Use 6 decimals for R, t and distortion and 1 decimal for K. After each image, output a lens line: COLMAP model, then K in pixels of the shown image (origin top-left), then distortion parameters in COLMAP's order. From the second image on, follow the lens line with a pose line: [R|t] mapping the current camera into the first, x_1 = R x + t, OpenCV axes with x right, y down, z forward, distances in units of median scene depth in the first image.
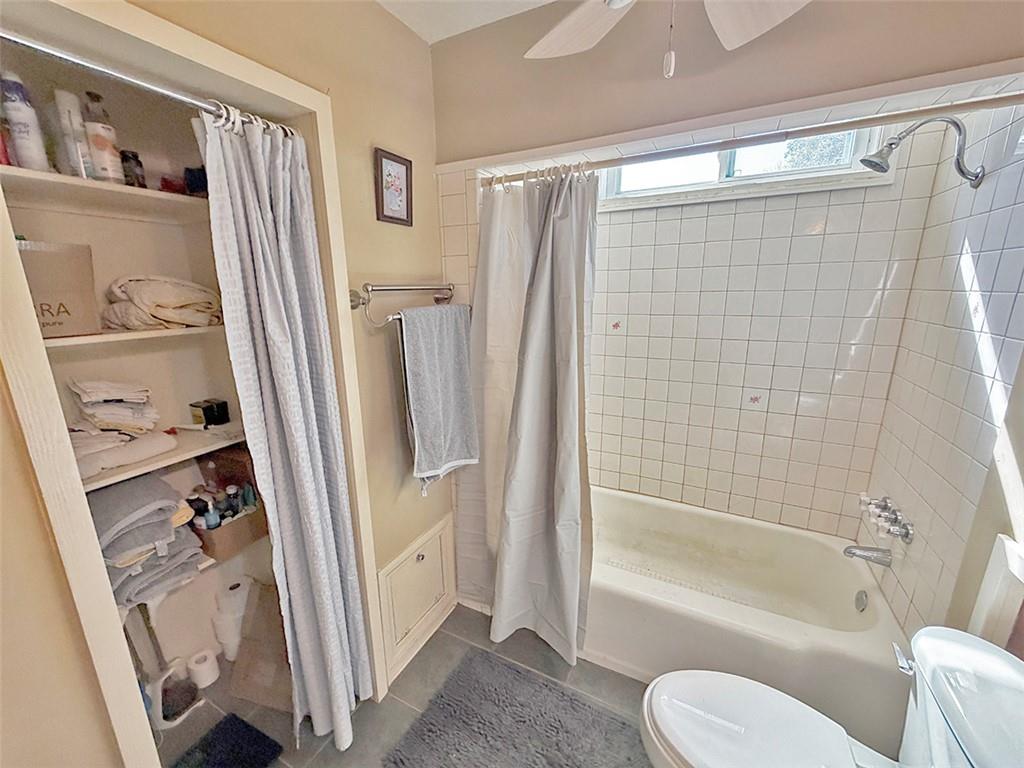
lens RADIAL K [[404.4, 0, 508.7], [0, 404.4, 385.8], [0, 0, 1]] dist [-0.000638, 0.000034]
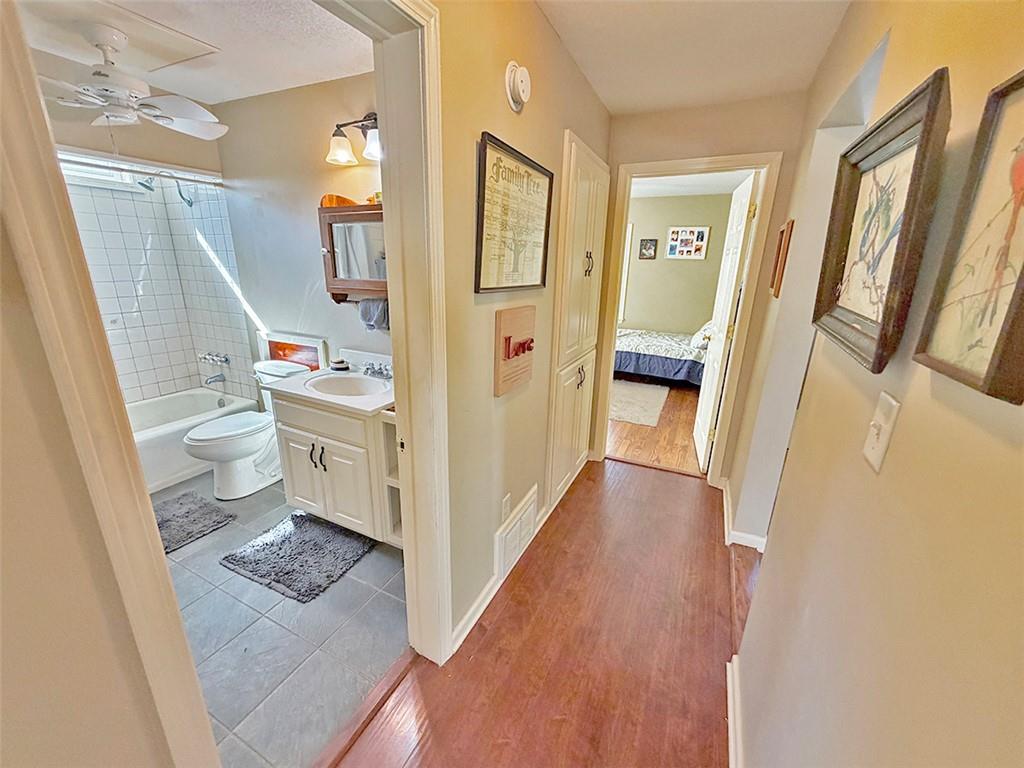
lens RADIAL K [[407.9, 0, 508.3], [0, 407.9, 385.3], [0, 0, 1]] dist [-0.000264, -0.000069]
pose [[-0.017666, -0.278507, 0.960272, -1.223781], [0.211424, 0.937663, 0.275839, 0.191747], [-0.977235, 0.207897, 0.042318, -0.591869]]
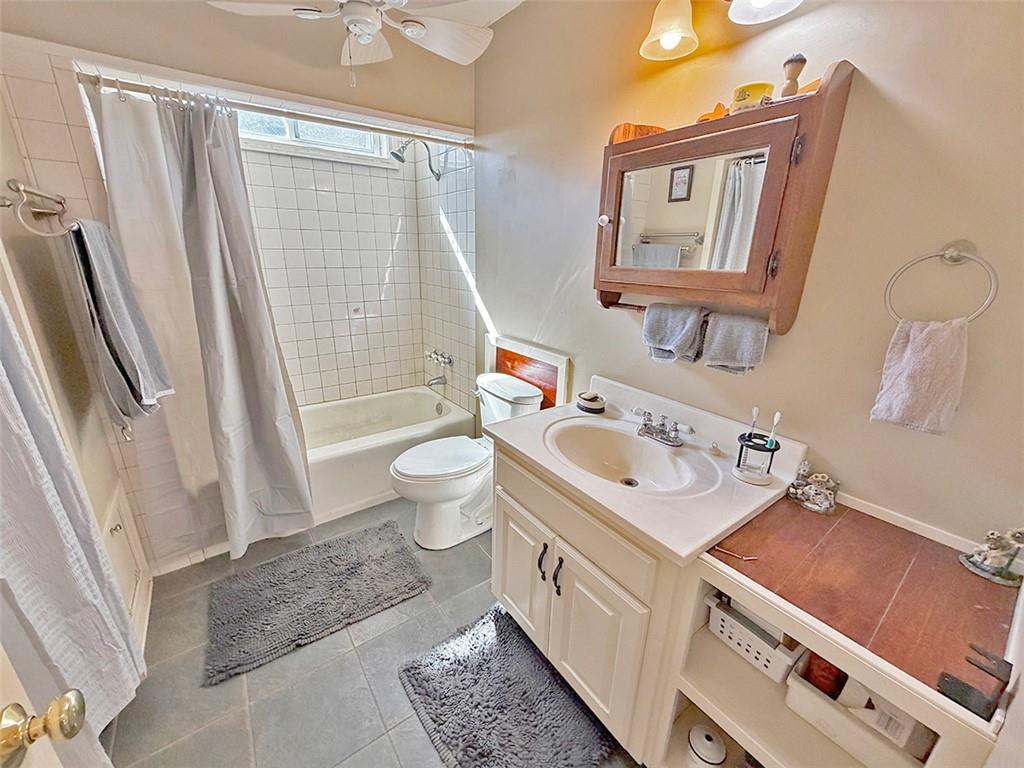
lens RADIAL K [[407.9, 0, 508.3], [0, 407.9, 385.3], [0, 0, 1]] dist [-0.000264, -0.000069]
pose [[0.452001, -0.259578, 0.853413, -0.575508], [0.182440, 0.963401, 0.196405, 0.133180], [-0.873161, 0.066922, 0.482816, -0.187655]]
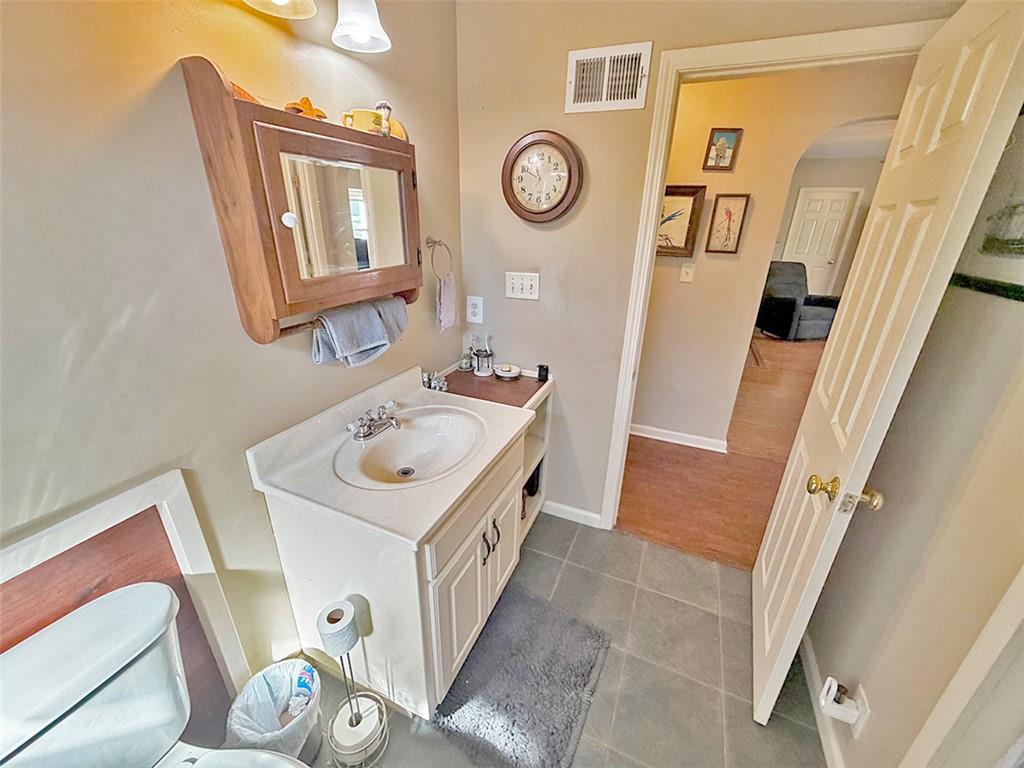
lens RADIAL K [[407.9, 0, 508.3], [0, 407.9, 385.3], [0, 0, 1]] dist [-0.000264, -0.000069]
pose [[-0.998057, 0.015214, -0.060416, 0.091517], [-0.022640, 0.814869, 0.579203, -0.168185], [0.058043, 0.579446, -0.812941, 0.728862]]
